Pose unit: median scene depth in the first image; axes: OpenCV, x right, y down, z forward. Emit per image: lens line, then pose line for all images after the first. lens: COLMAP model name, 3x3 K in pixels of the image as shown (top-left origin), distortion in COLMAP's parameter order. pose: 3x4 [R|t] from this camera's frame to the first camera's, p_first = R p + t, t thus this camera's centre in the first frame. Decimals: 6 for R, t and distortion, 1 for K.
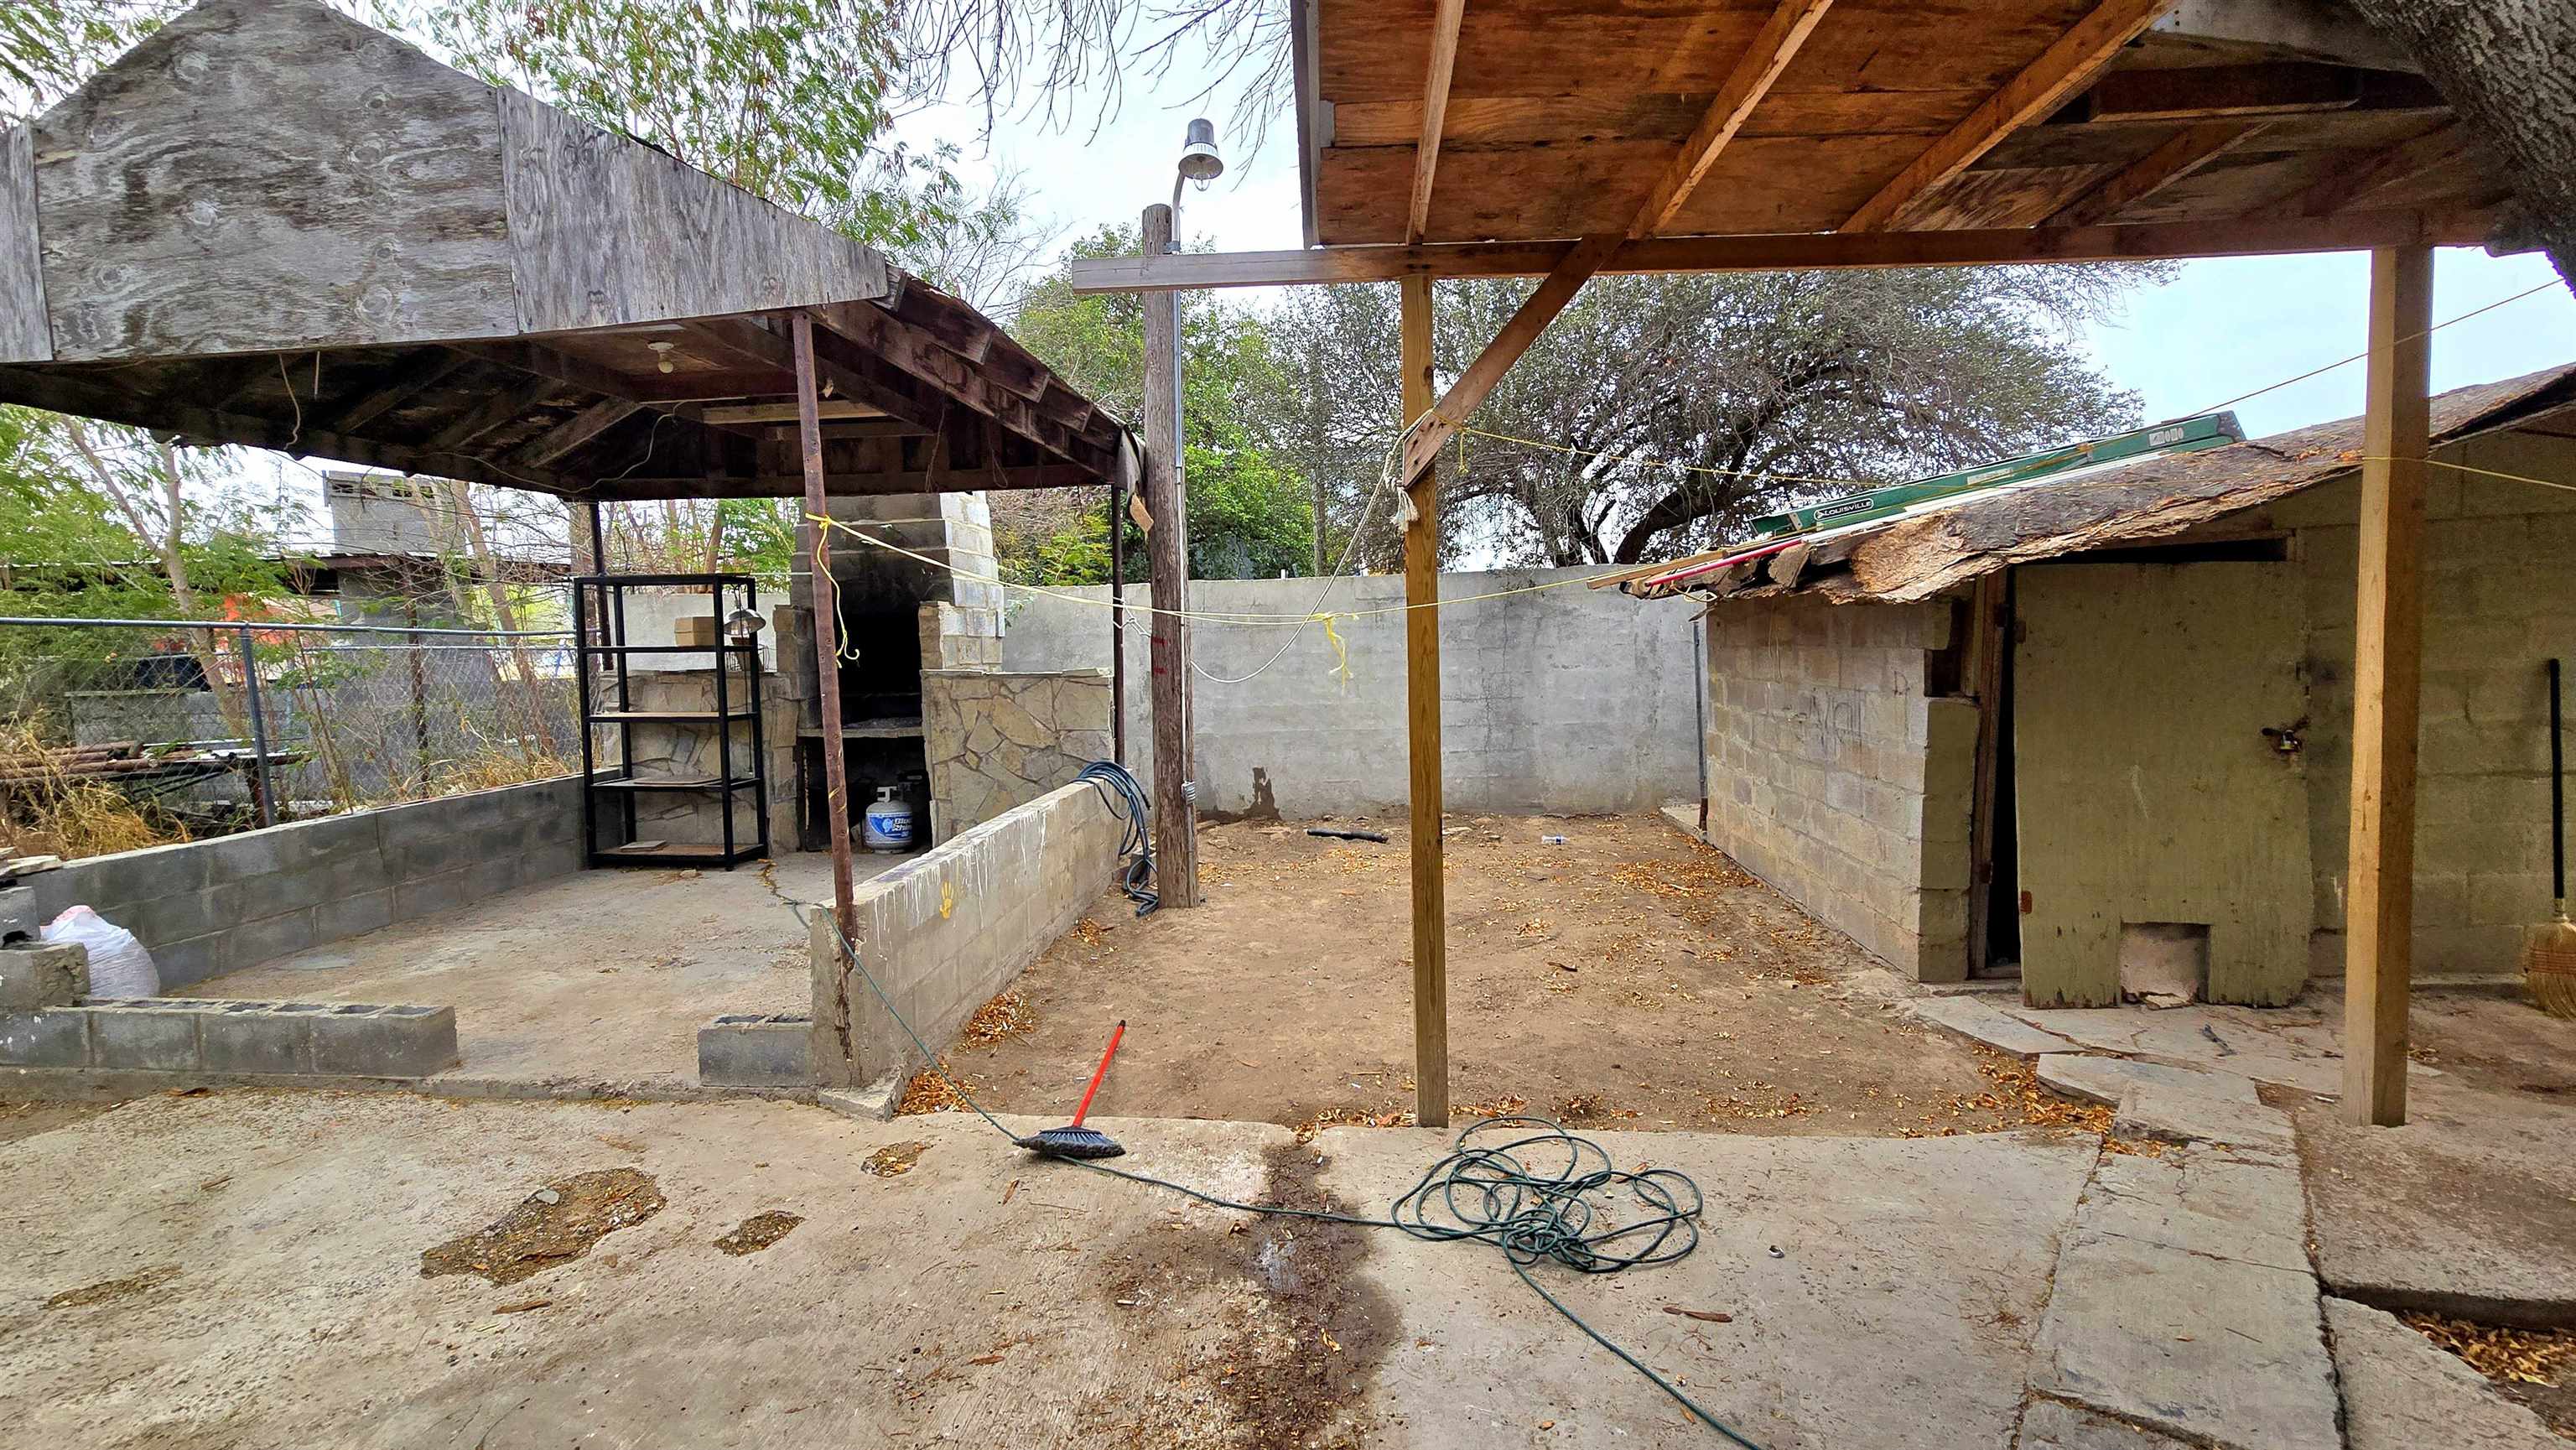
lens RADIAL K [[1052.4, 0, 1277.7], [0, 1052.4, 718.3], [0, 0, 1]] dist [-0.005679, 0.000765]
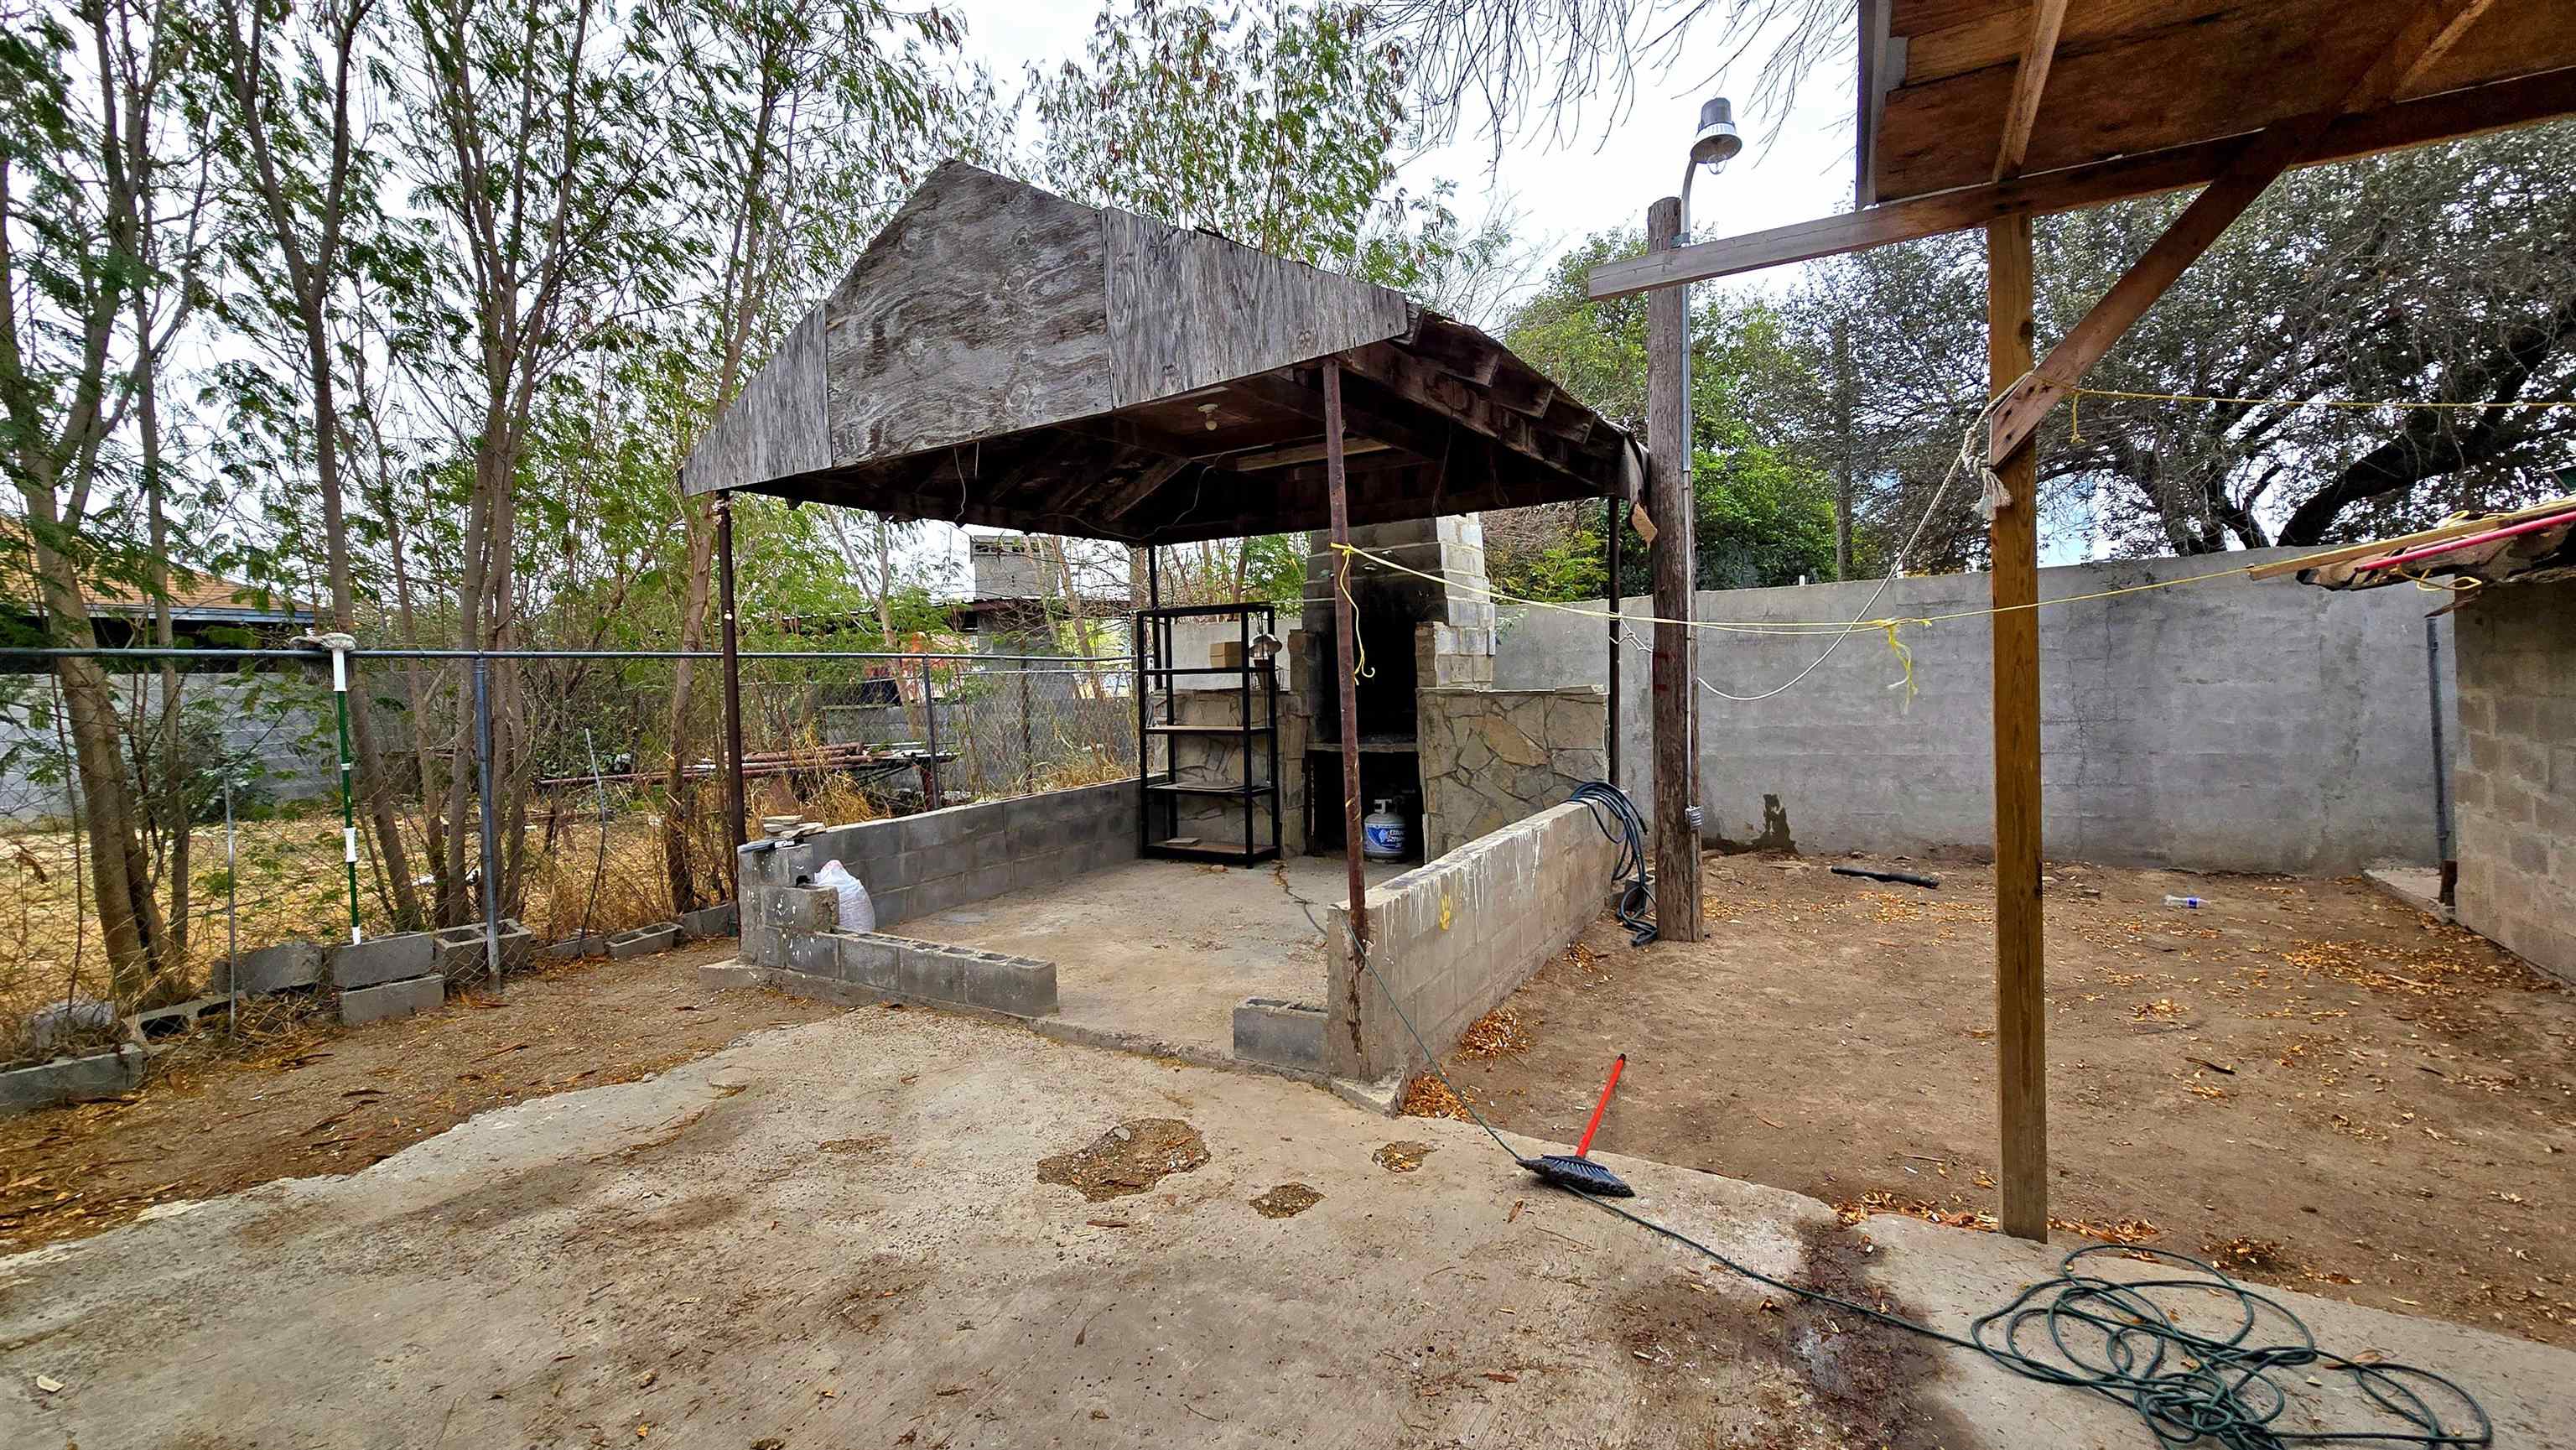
lens RADIAL K [[1052.4, 0, 1277.7], [0, 1052.4, 718.3], [0, 0, 1]] dist [-0.005679, 0.000765]
pose [[0.902219, 0.008820, -0.431189, -0.020303], [-0.016540, 0.999763, -0.014159, 0.001682], [0.430962, 0.019907, 0.902151, -0.001150]]
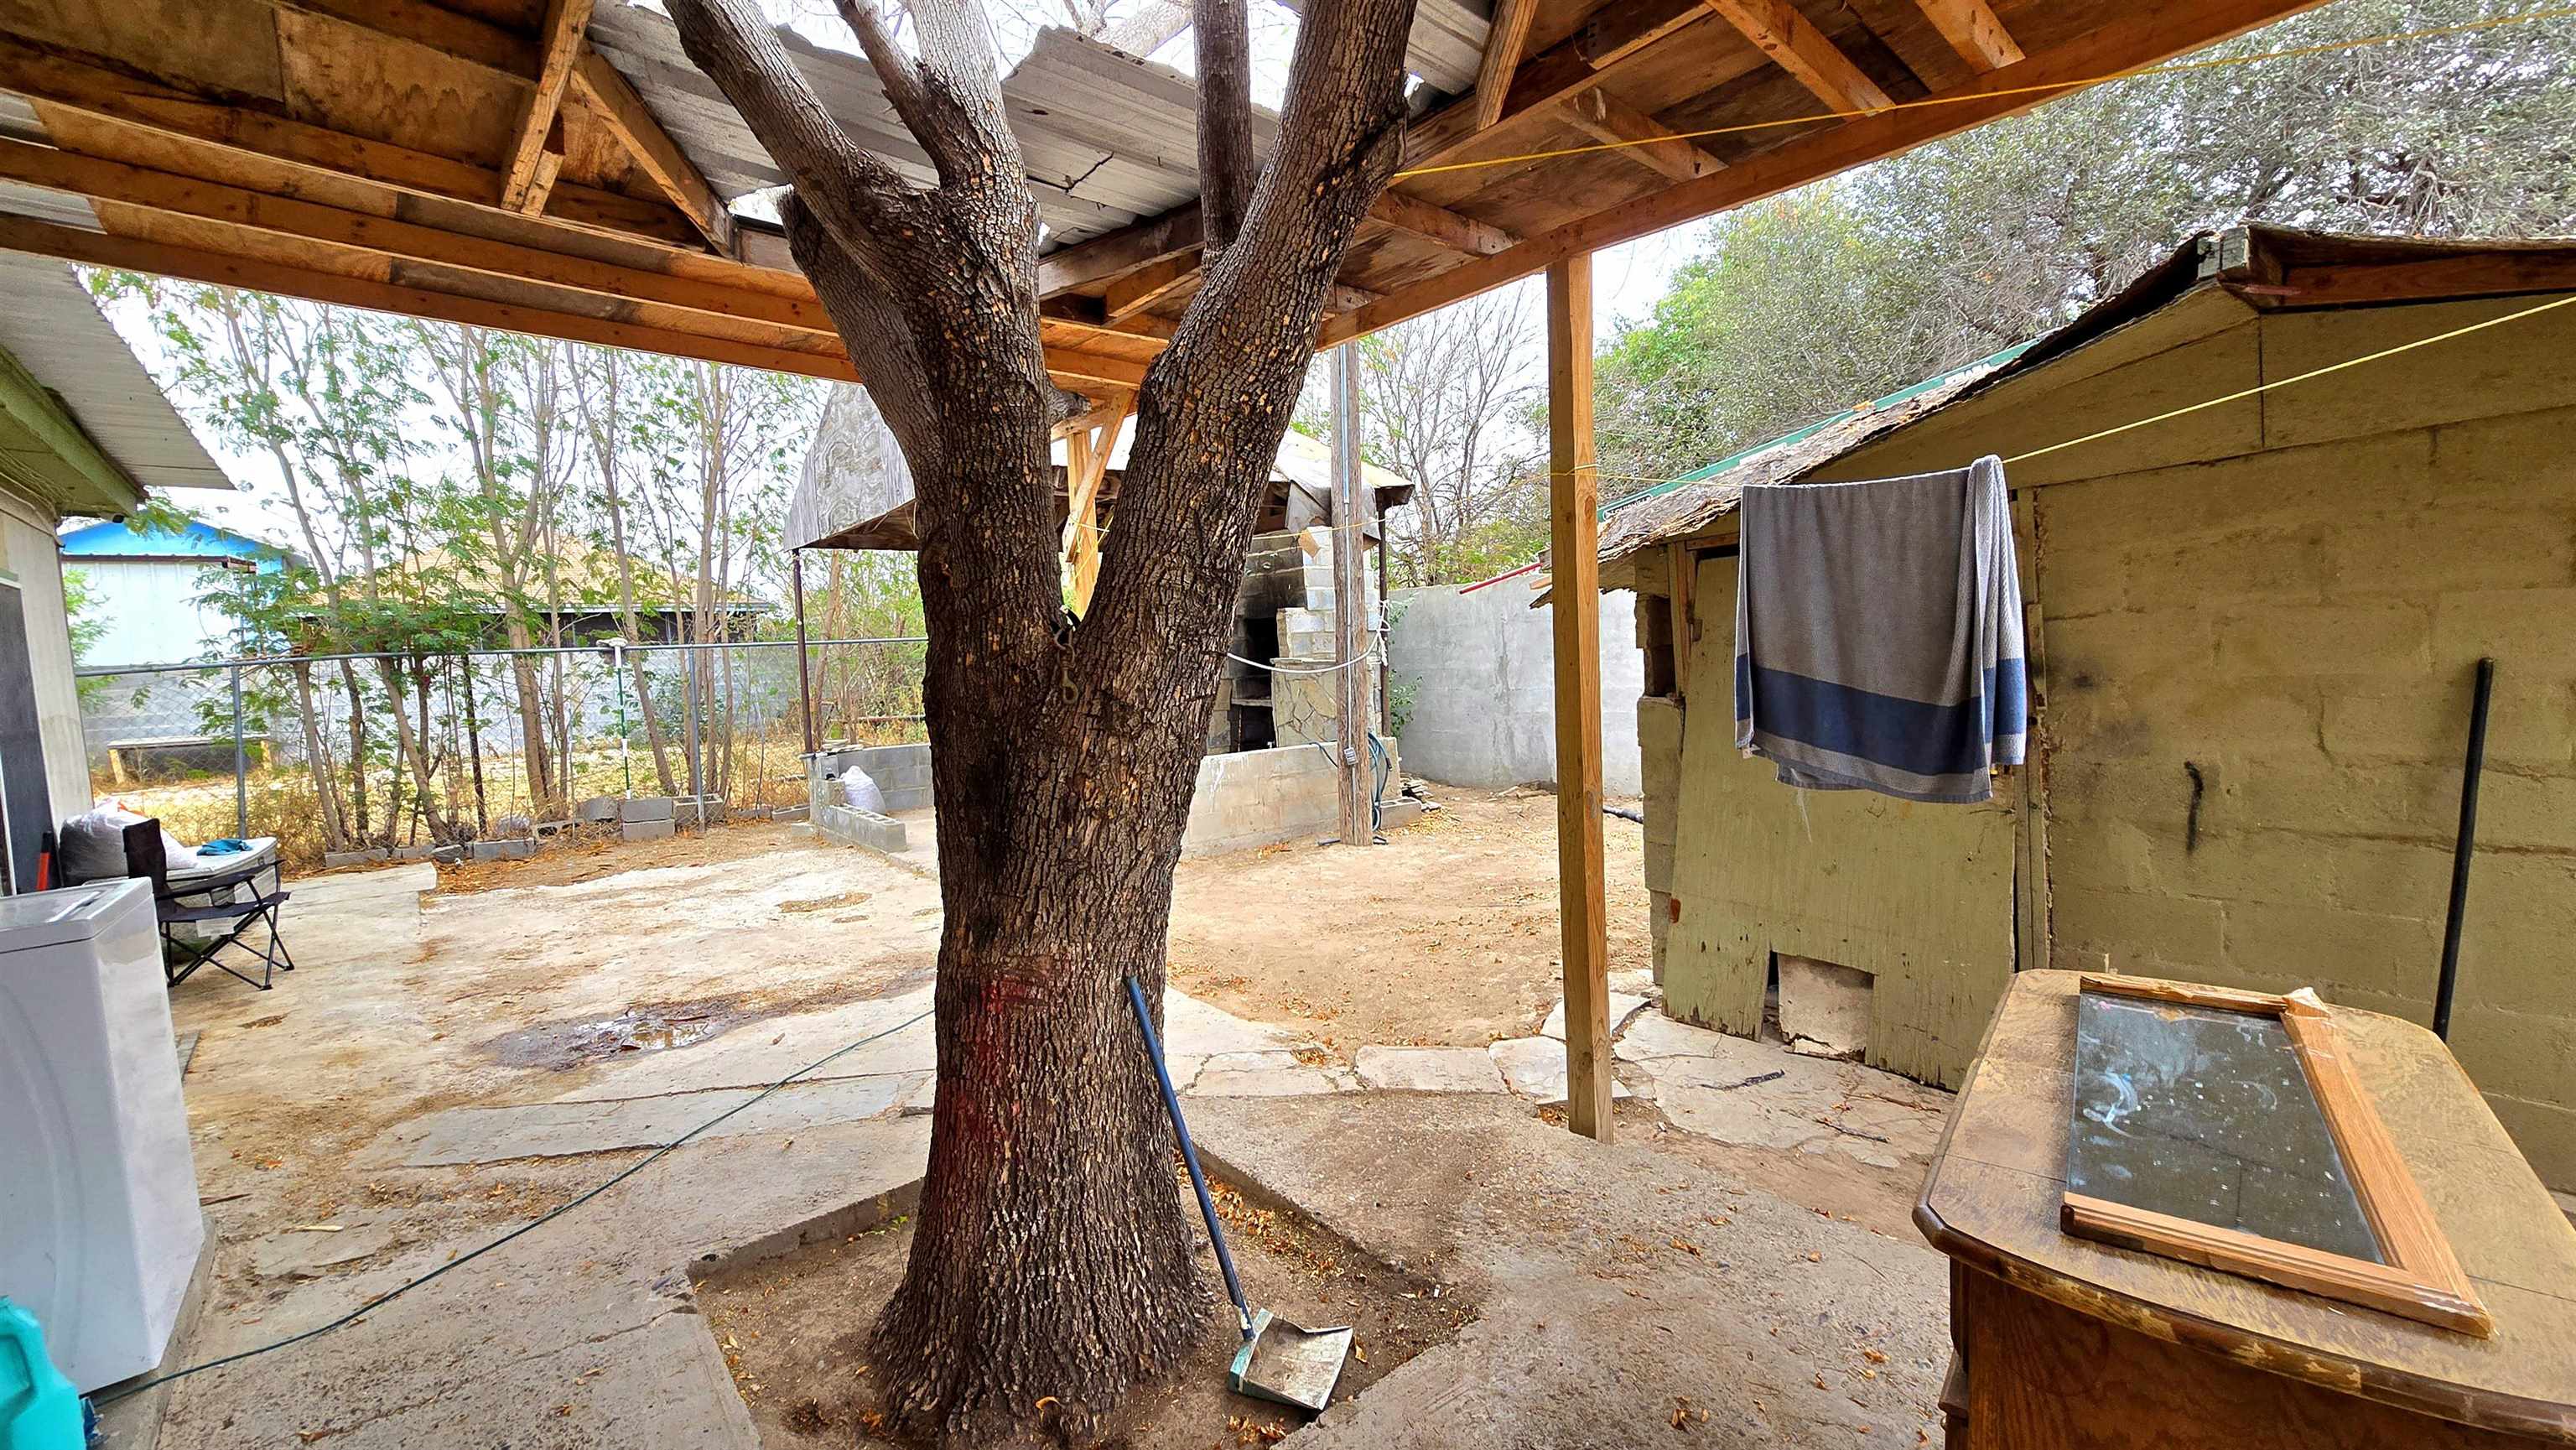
lens RADIAL K [[1052.4, 0, 1277.7], [0, 1052.4, 718.3], [0, 0, 1]] dist [-0.005679, 0.000765]
pose [[0.689517, 0.040162, -0.723156, 1.032924], [-0.019675, 0.999132, 0.036729, -0.027002], [0.724003, -0.011097, 0.689708, 0.061731]]
